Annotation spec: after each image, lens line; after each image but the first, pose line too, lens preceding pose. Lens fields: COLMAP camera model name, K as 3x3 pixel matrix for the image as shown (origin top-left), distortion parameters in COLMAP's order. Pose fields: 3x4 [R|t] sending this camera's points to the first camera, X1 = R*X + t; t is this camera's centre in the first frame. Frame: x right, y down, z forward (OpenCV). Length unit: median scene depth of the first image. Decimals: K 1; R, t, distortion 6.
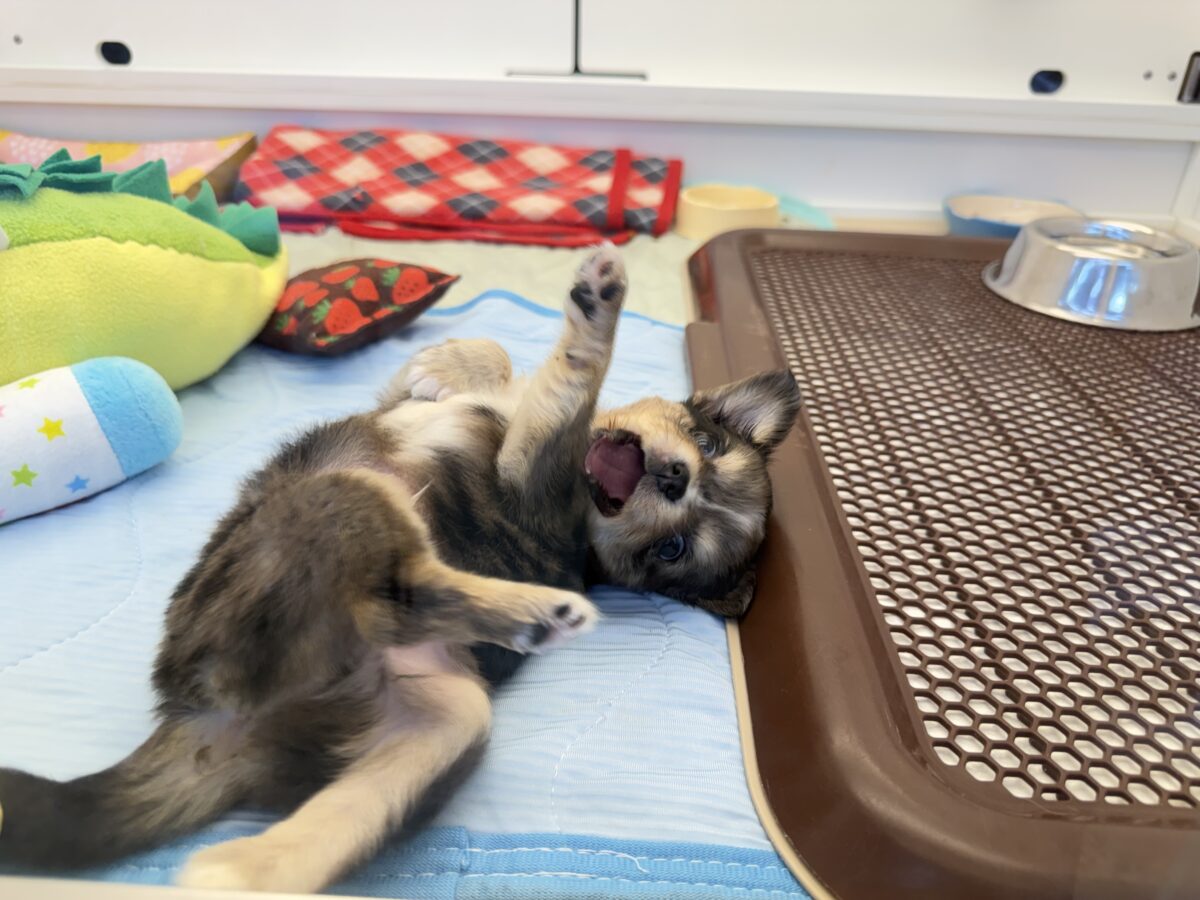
lens RADIAL K [[862.6, 0, 600.0], [0, 862.6, 450.0], [0, 0, 1]] dist [-0.022850, 0.002772]
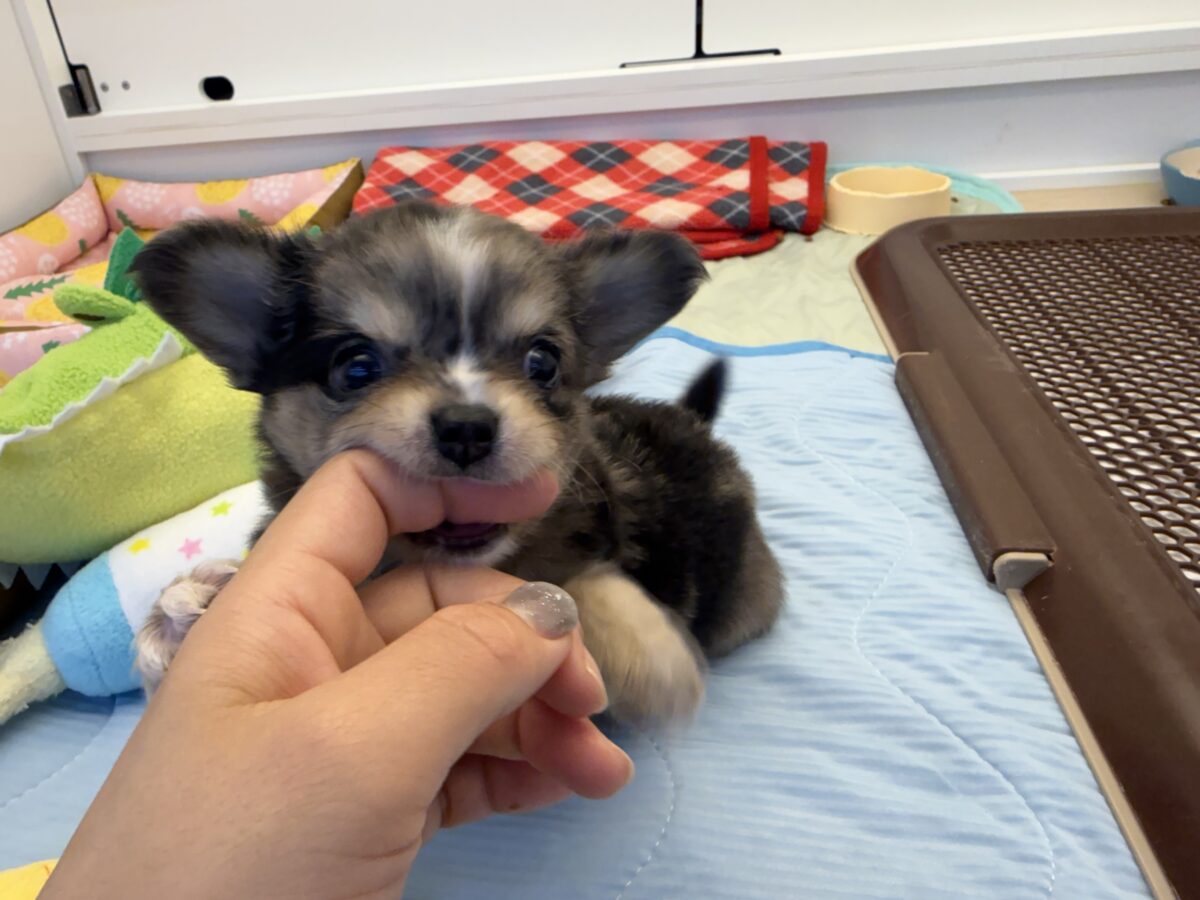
lens RADIAL K [[848.3, 0, 514.4], [0, 848.3, 458.9], [0, 0, 1]] dist [-0.010183, 0.019792]
pose [[0.985618, -0.041867, -0.163722, -0.195525], [0.049494, 0.997857, 0.042789, -0.142530], [0.161579, -0.050277, 0.985578, 0.161863]]
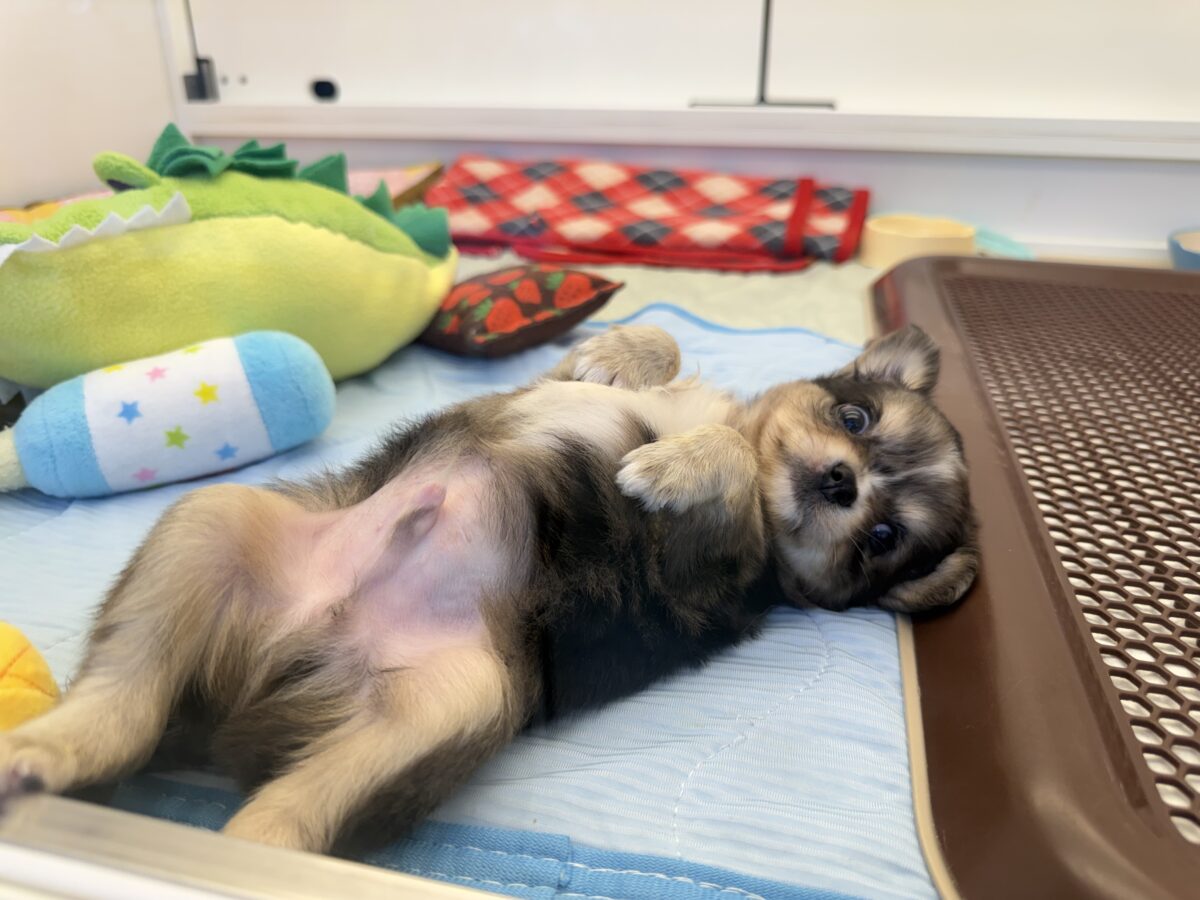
lens RADIAL K [[865.6, 0, 600.0], [0, 865.6, 450.0], [0, 0, 1]] dist [-0.006639, -0.000047]
pose [[0.979711, 0.058718, -0.191620, 0.008606], [-0.072870, 0.995044, -0.067661, 0.069402], [0.186698, 0.080251, 0.979134, 0.086122]]
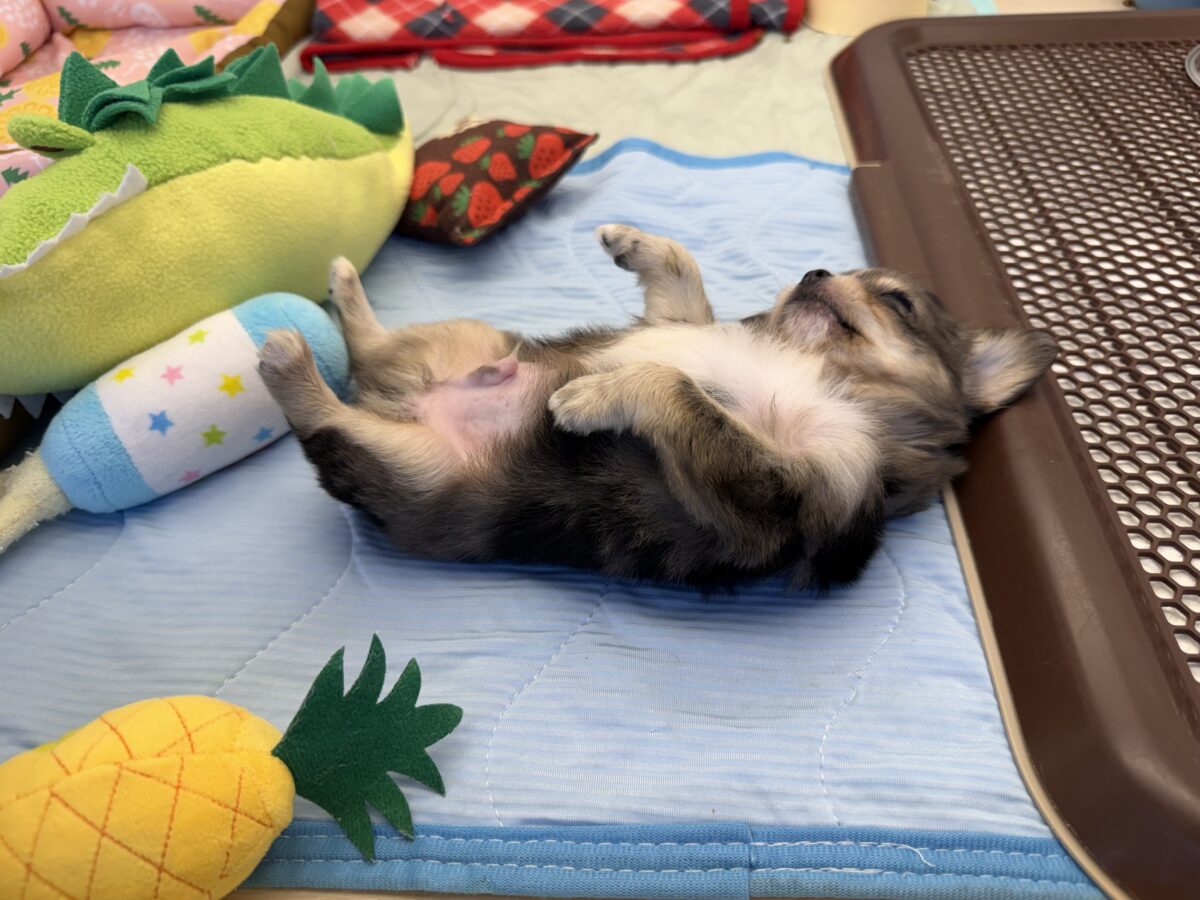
lens RADIAL K [[862.6, 0, 600.0], [0, 862.6, 450.0], [0, 0, 1]] dist [-0.022850, 0.002772]
pose [[0.994783, -0.047200, -0.090437, -0.129704], [0.069214, 0.963540, 0.258456, -0.160761], [0.074940, -0.263367, 0.961781, 0.069792]]
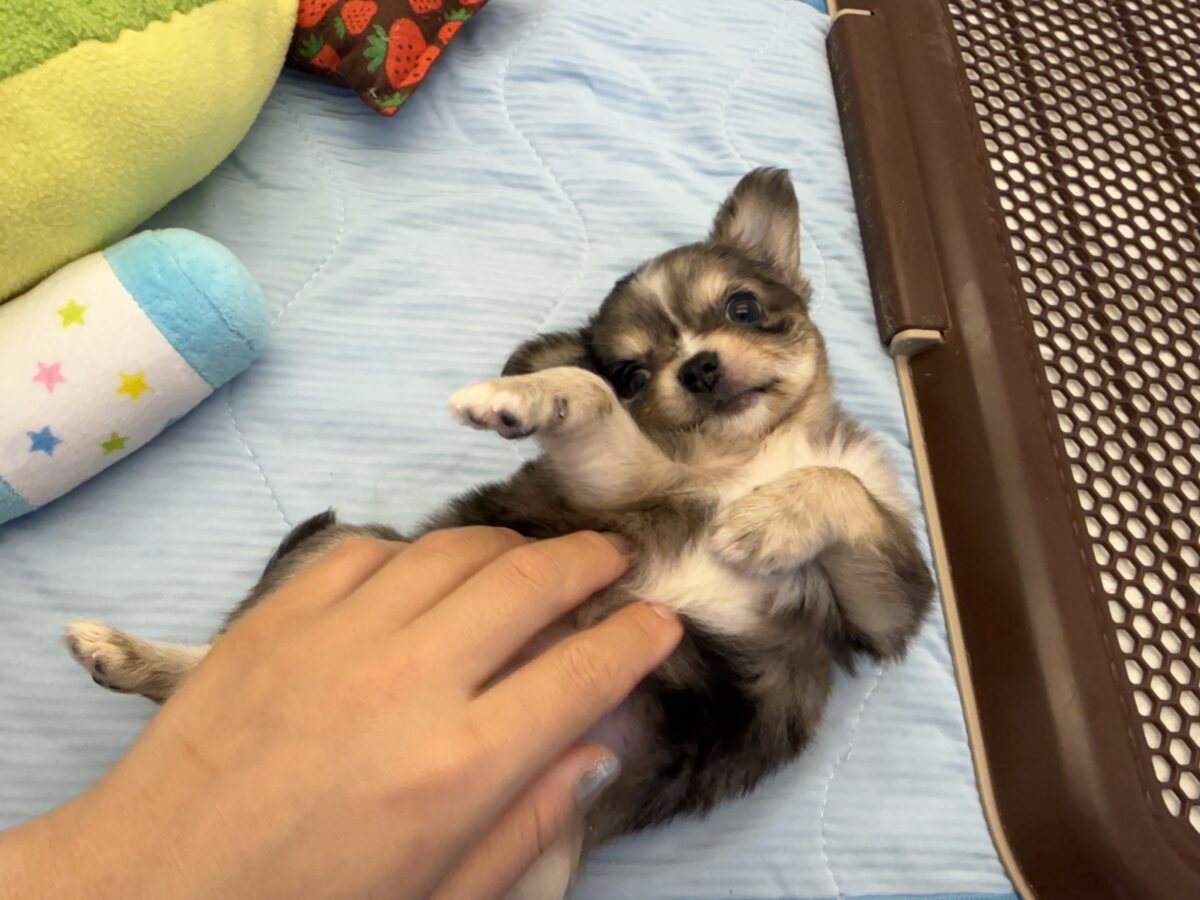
lens RADIAL K [[855.9, 0, 537.5], [0, 855.9, 434.9], [0, 0, 1]] dist [-0.008825, 0.004640]
pose [[0.994708, -0.016937, 0.101336, -0.329771], [-0.049420, 0.785845, 0.616446, -0.421628], [-0.090075, -0.618192, 0.780849, 0.322457]]
